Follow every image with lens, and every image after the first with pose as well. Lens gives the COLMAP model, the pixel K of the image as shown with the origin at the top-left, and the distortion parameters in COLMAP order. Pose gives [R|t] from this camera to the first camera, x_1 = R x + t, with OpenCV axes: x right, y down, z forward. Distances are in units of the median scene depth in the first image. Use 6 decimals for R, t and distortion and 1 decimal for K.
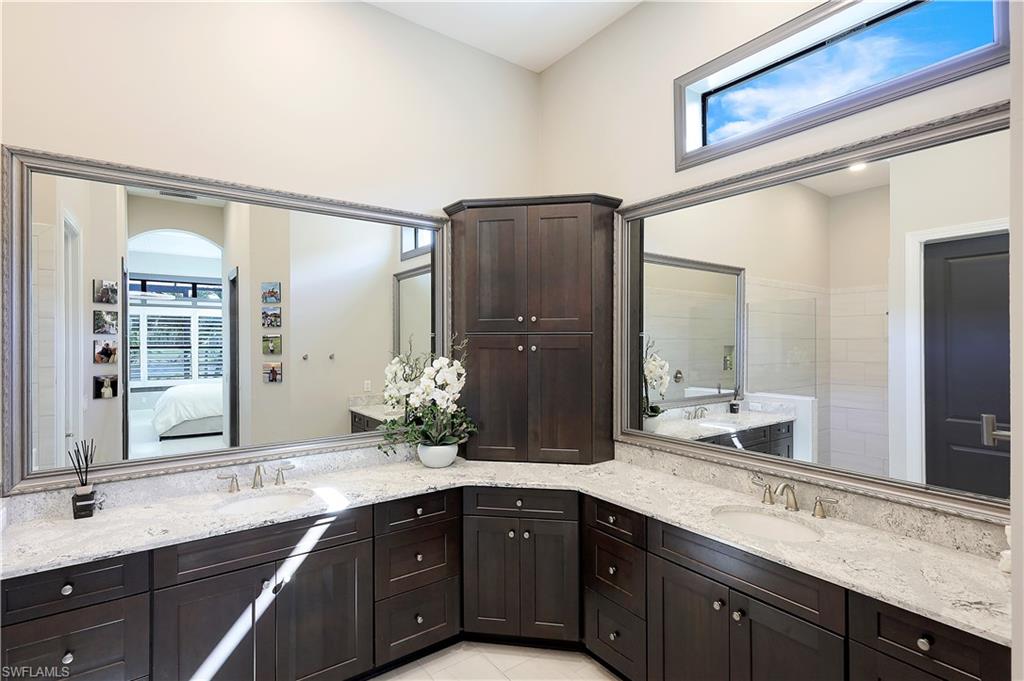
lens RADIAL K [[489.5, 0, 512.0], [0, 489.5, 340.5], [0, 0, 1]] dist [0.006384, -0.000514]
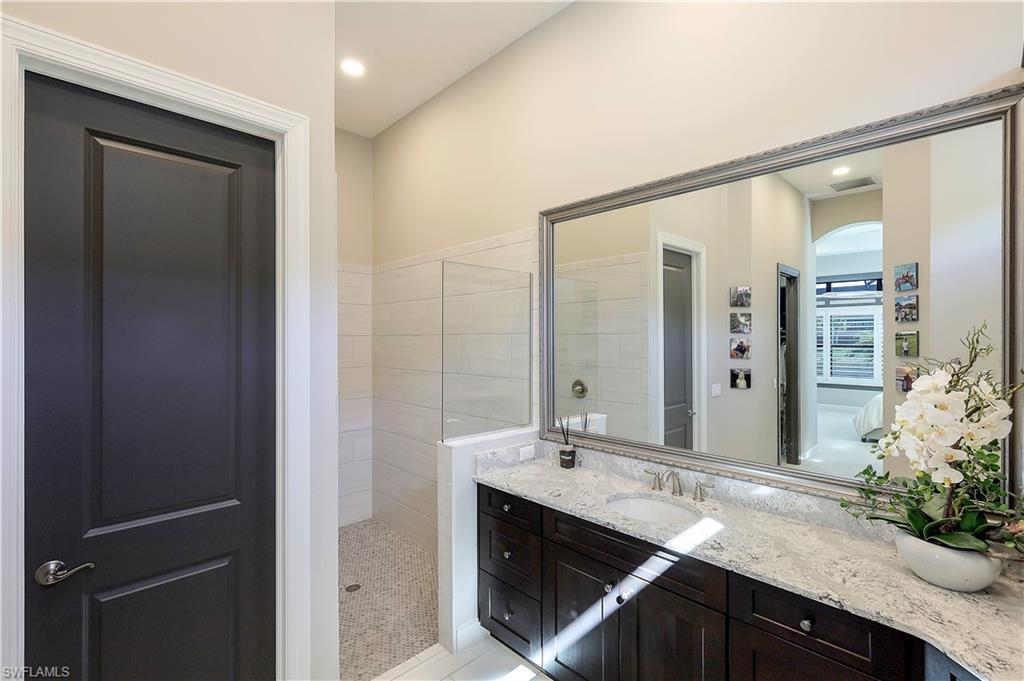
lens RADIAL K [[458.6, 0, 511.0], [0, 458.6, 345.5], [0, 0, 1]] dist [-0.002140, -0.000168]
pose [[0.138999, 0.012776, -0.990210, 0.269755], [-0.001826, 0.999918, 0.012645, 0.004701], [0.990291, 0.000051, 0.139011, 0.508418]]
